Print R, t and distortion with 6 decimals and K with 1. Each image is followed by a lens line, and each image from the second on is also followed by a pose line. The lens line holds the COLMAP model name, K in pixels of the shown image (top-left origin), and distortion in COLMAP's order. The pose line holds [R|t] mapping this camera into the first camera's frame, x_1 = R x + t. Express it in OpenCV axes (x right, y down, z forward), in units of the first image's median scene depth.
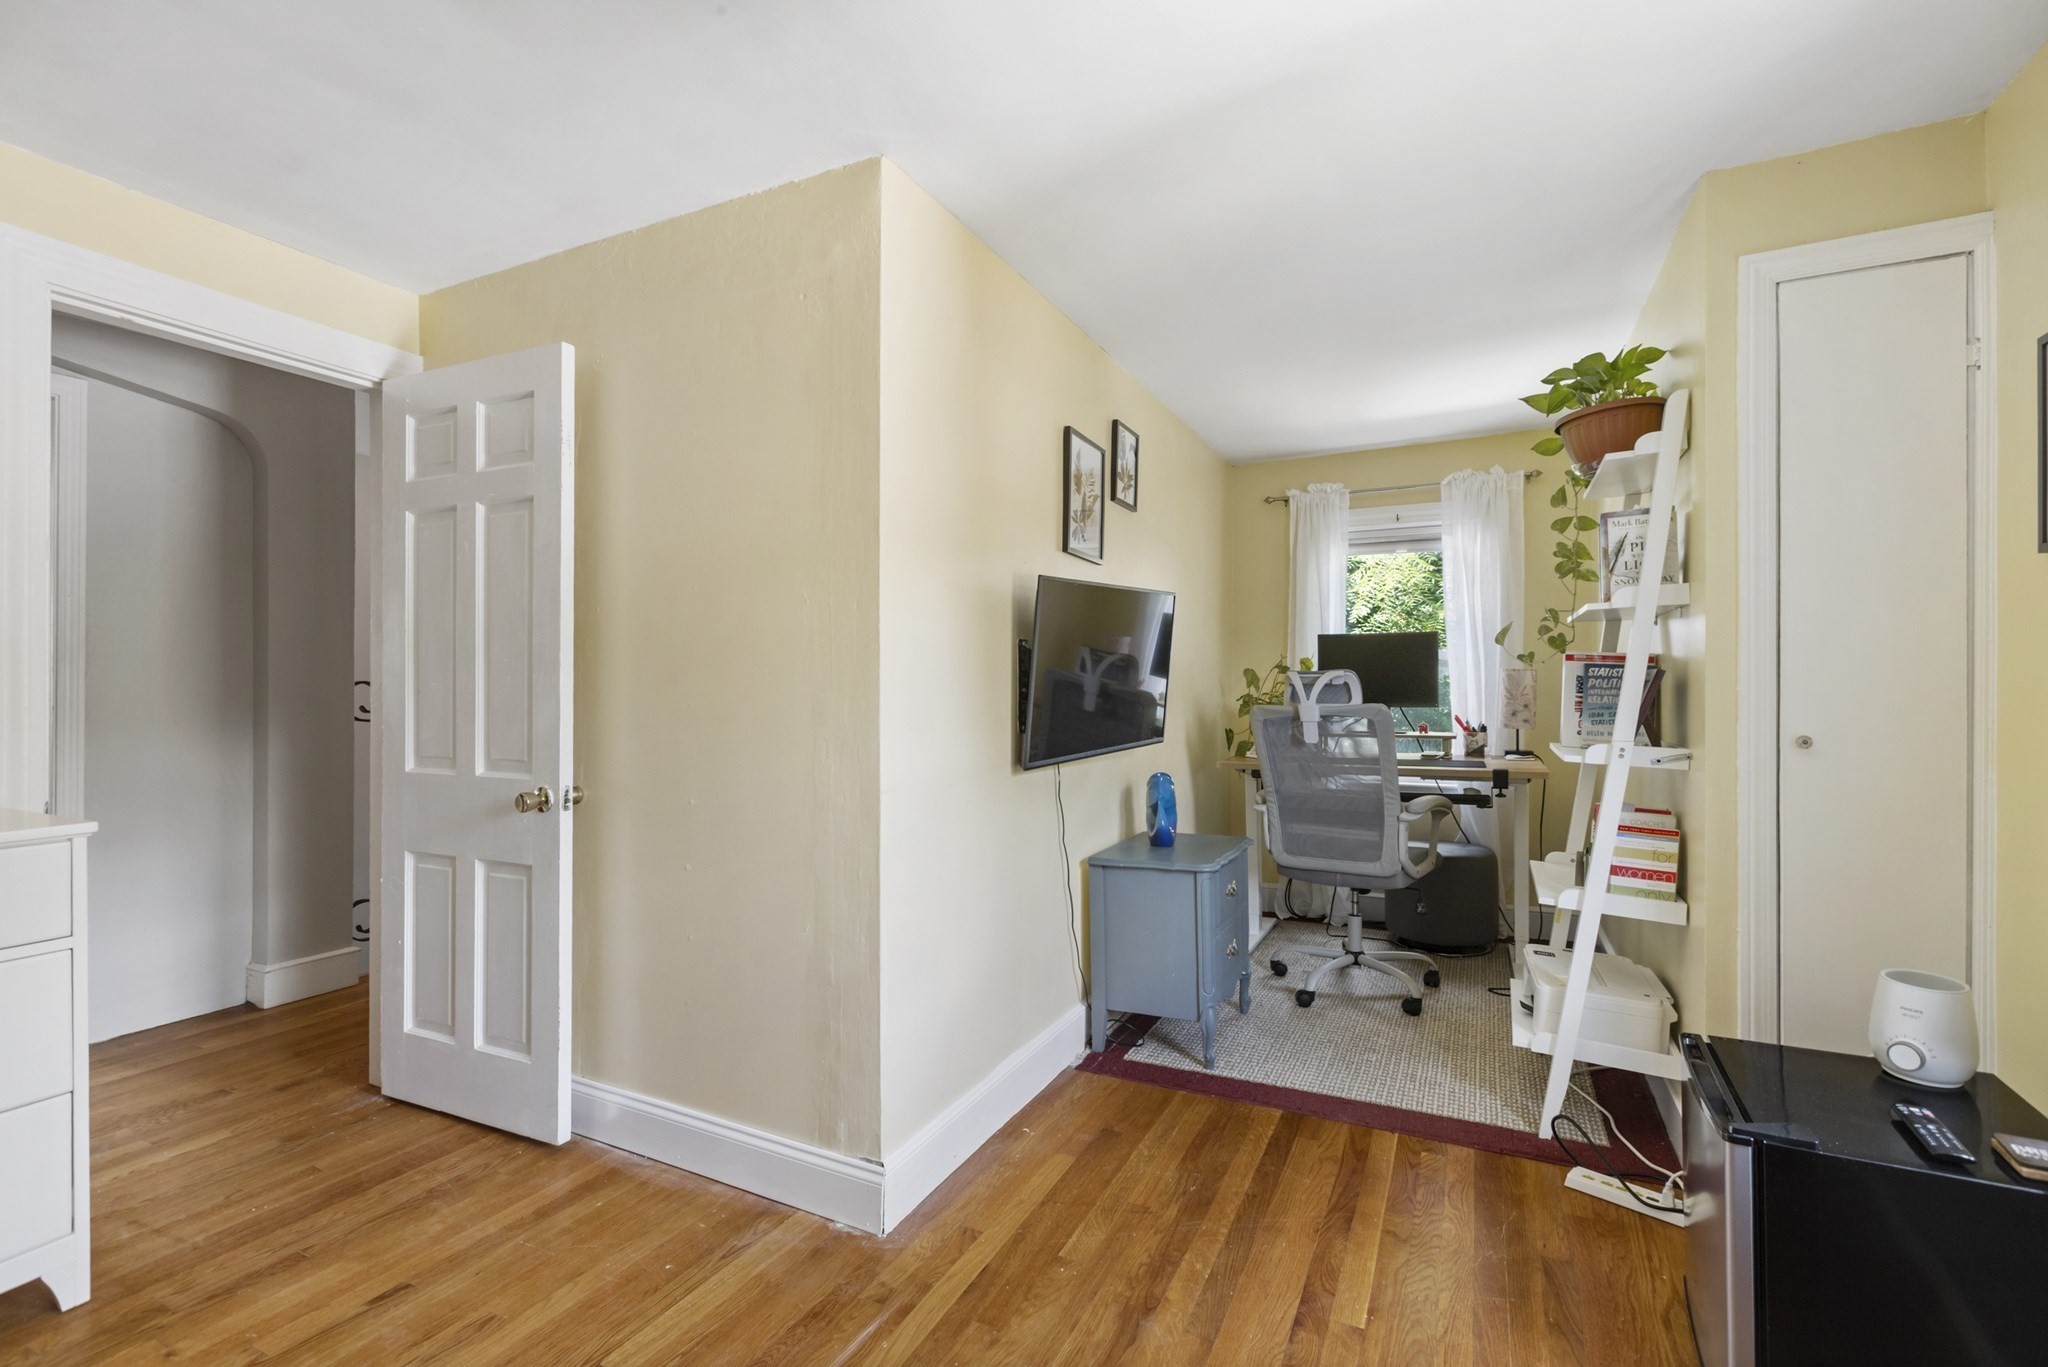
lens RADIAL K [[917.1, 0, 1025.5], [0, 917.1, 678.6], [0, 0, 1]] dist [0.003931, 0.000192]
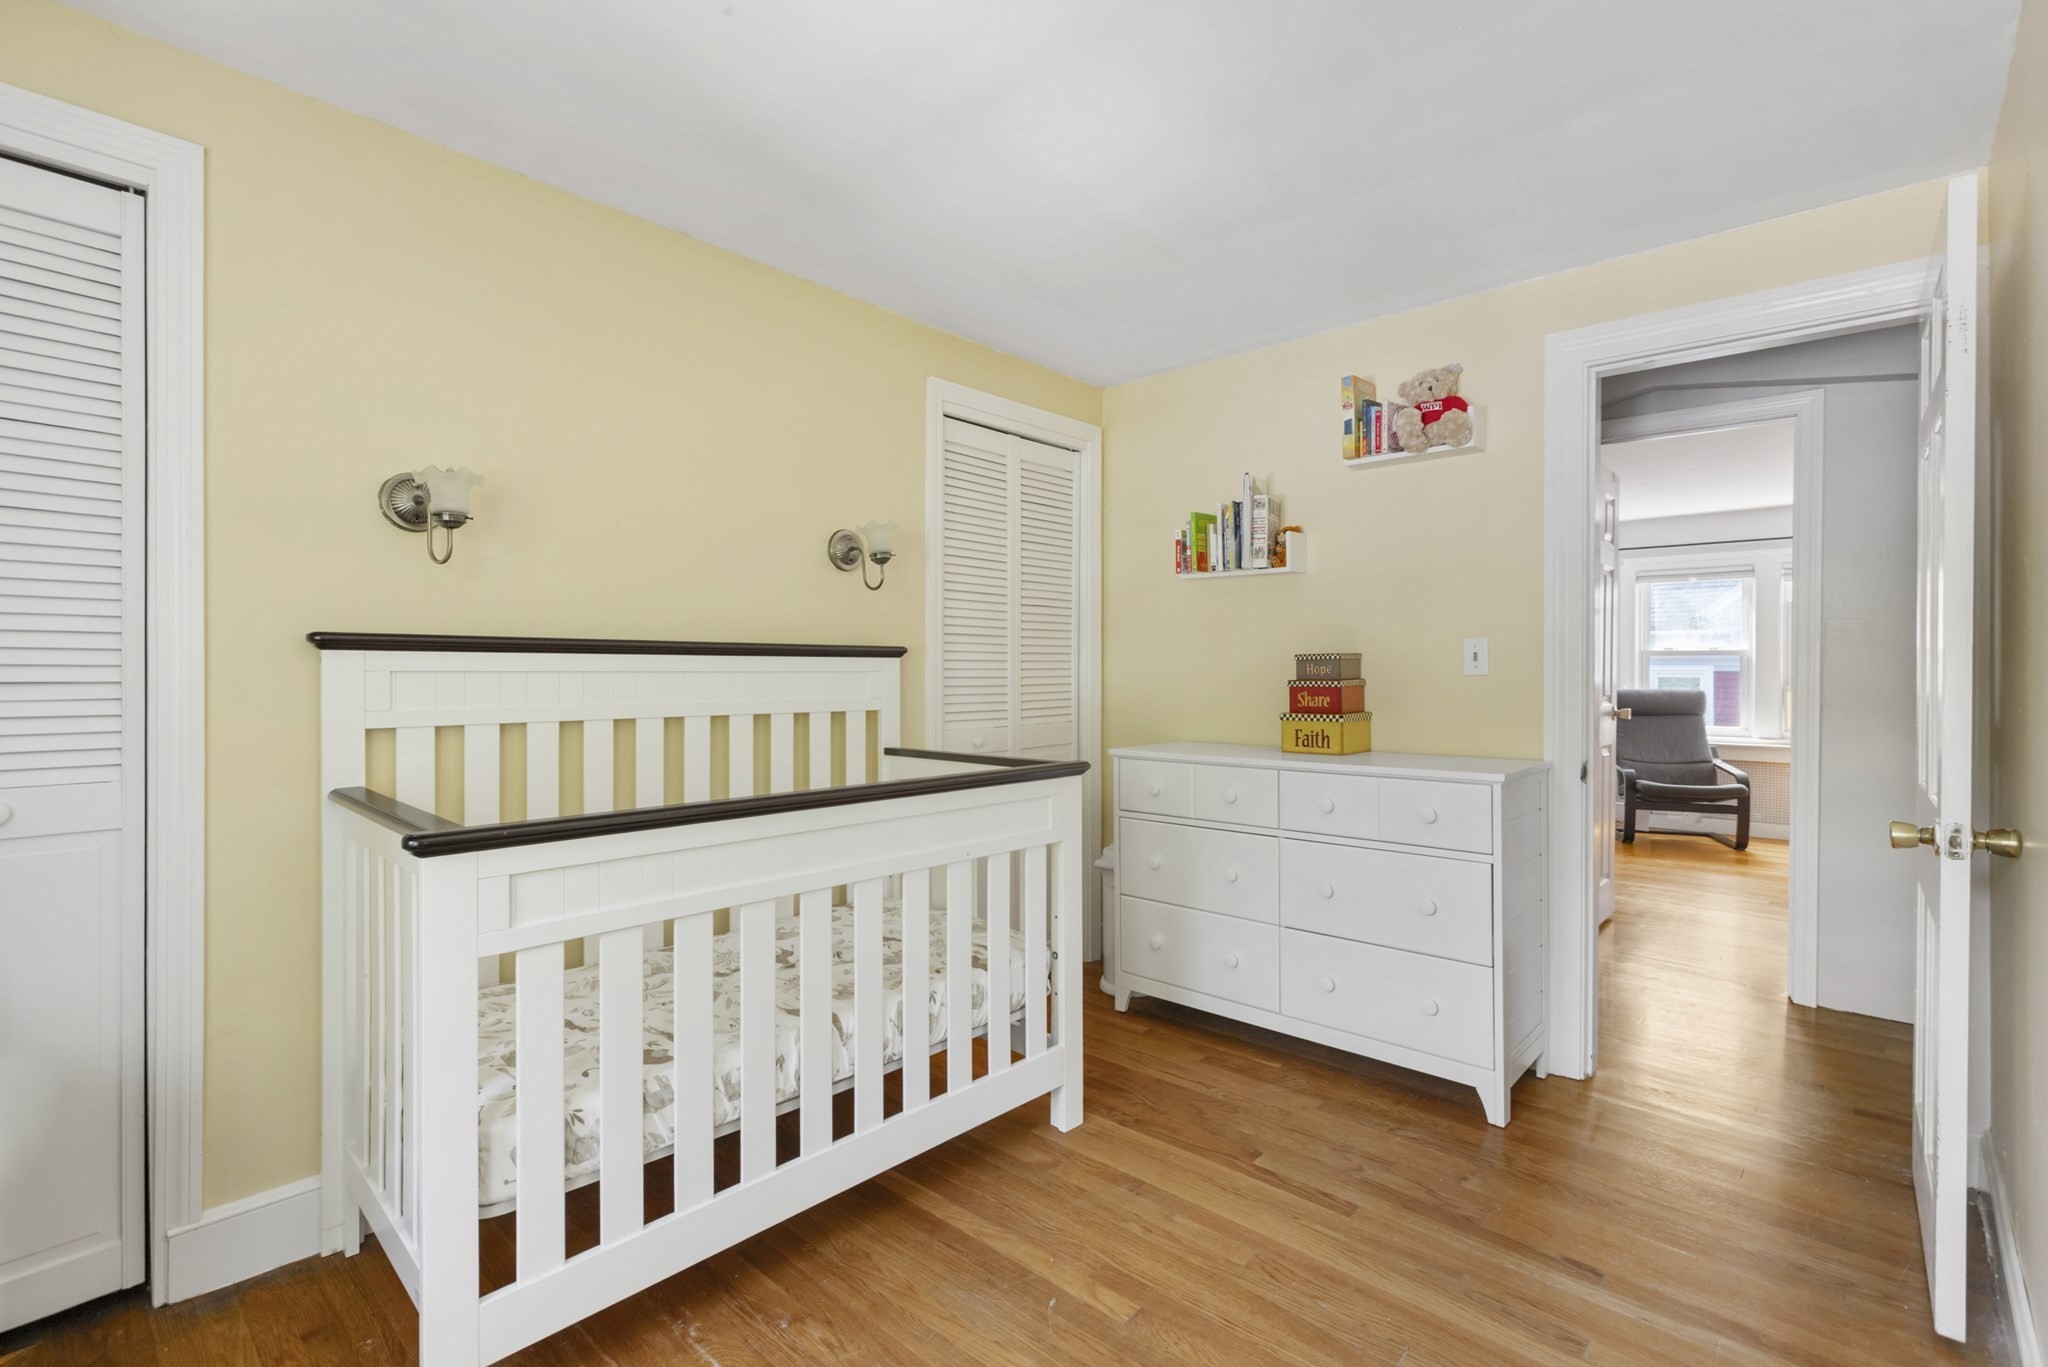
lens RADIAL K [[917.1, 0, 1025.1], [0, 917.1, 677.9], [0, 0, 1]] dist [0.003931, 0.000192]
pose [[-0.279220, 0.006603, -0.960205, 0.465963], [-0.000171, 0.999976, 0.006927, 0.007004], [0.960227, 0.002098, -0.279212, 0.704114]]
